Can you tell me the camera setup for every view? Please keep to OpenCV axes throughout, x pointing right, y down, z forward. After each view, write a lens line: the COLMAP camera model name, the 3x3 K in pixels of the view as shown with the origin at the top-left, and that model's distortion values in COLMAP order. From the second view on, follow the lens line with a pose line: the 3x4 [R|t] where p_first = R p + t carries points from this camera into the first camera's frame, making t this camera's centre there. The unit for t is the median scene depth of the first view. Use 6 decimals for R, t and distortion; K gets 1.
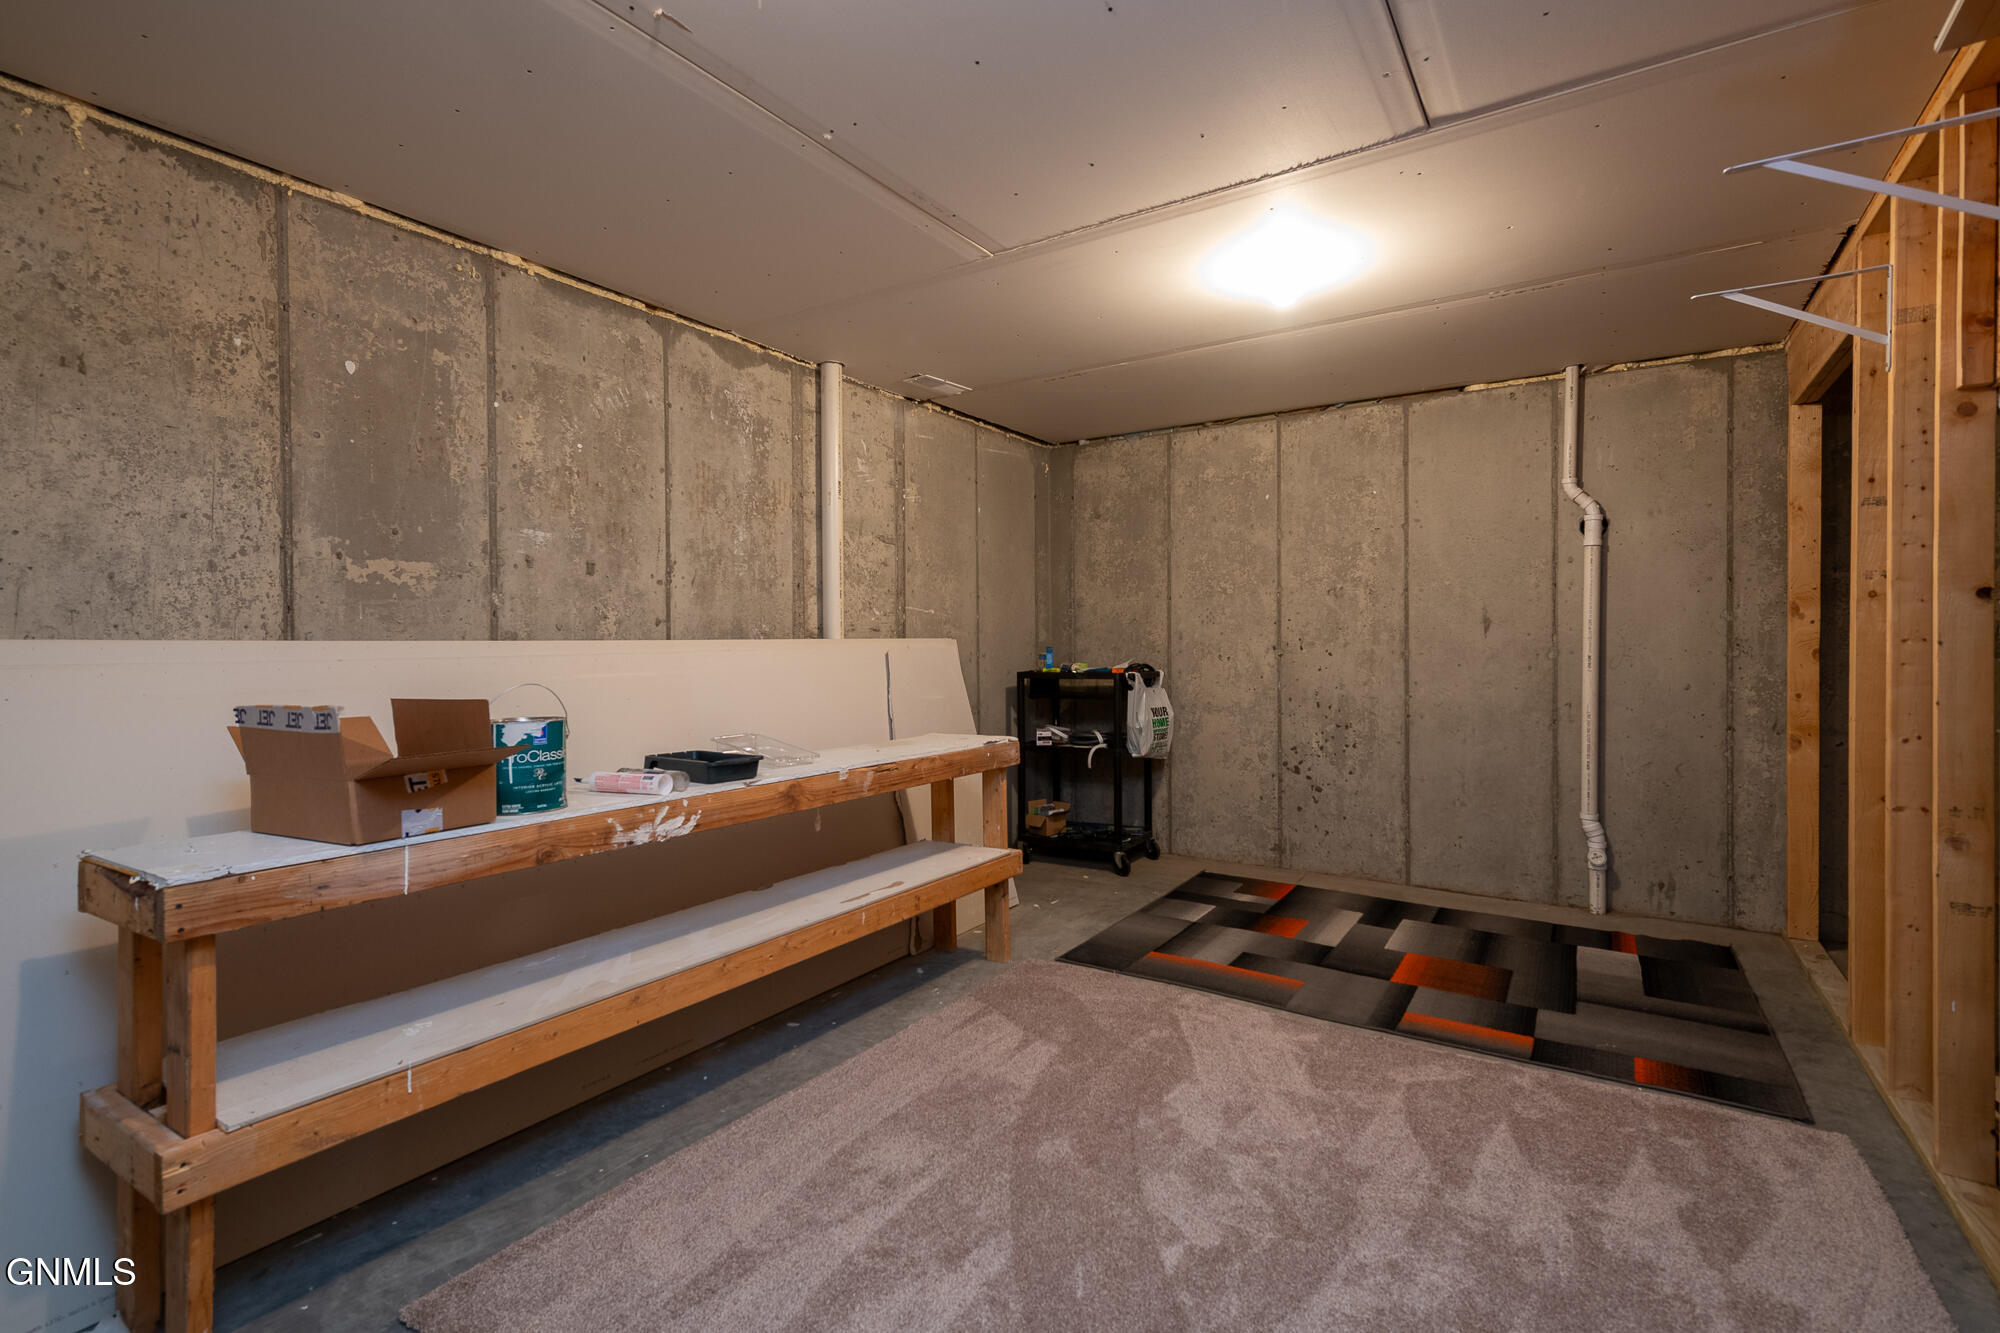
lens RADIAL K [[929.8, 0, 1007.7], [0, 929.8, 652.2], [0, 0, 1]] dist [0.014574, -0.001478]
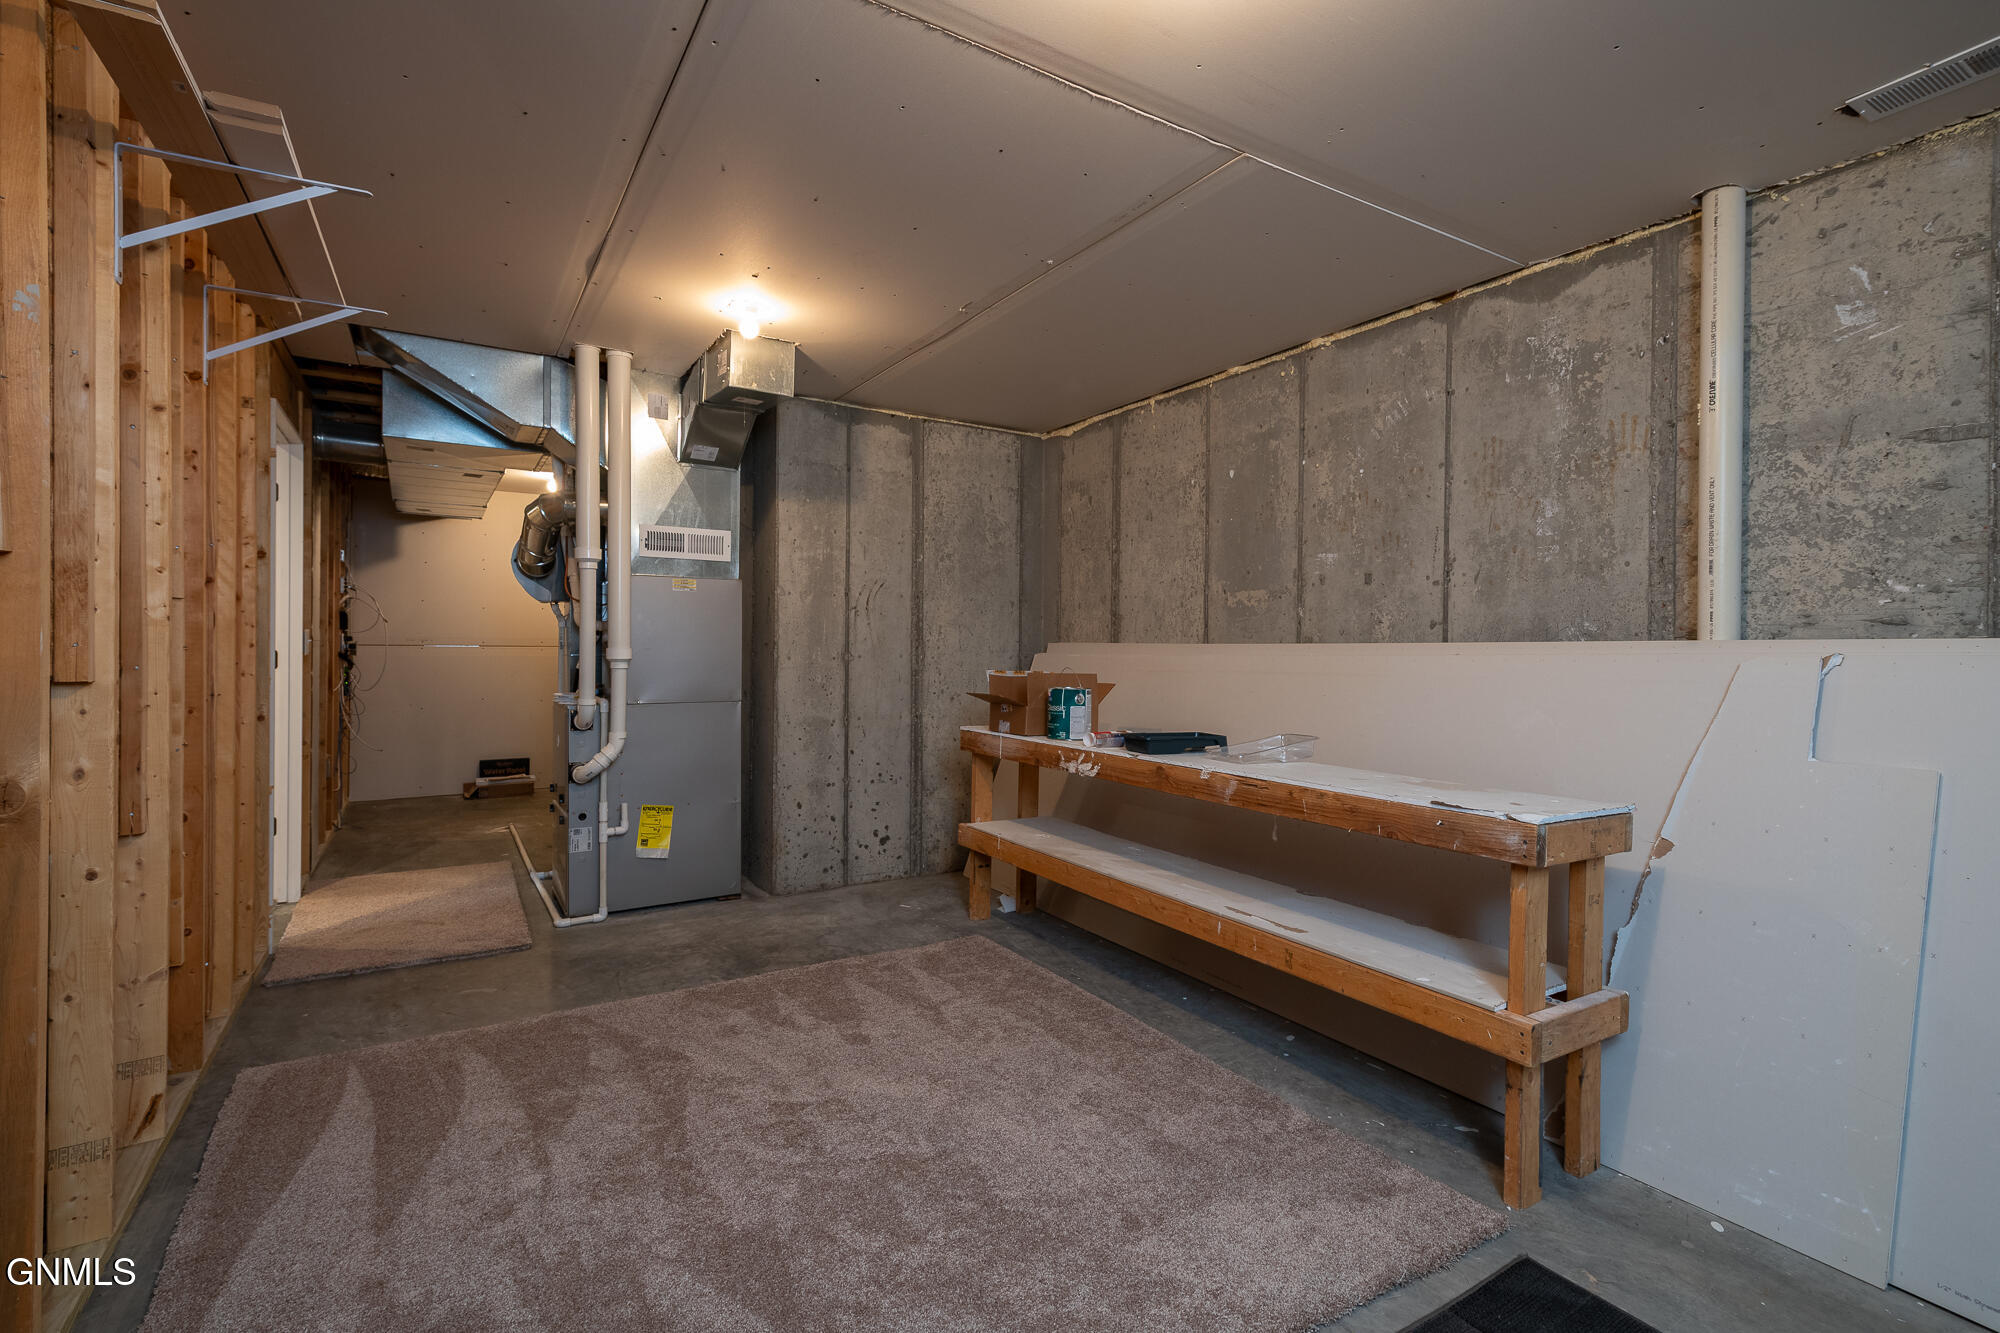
lens RADIAL K [[929.8, 0, 1007.7], [0, 929.8, 652.2], [0, 0, 1]] dist [0.014574, -0.001478]
pose [[-0.431686, 0.005534, -0.902007, 0.736175], [-0.013881, 0.999822, 0.012777, -0.010464], [0.901917, 0.018037, -0.431532, 1.092812]]
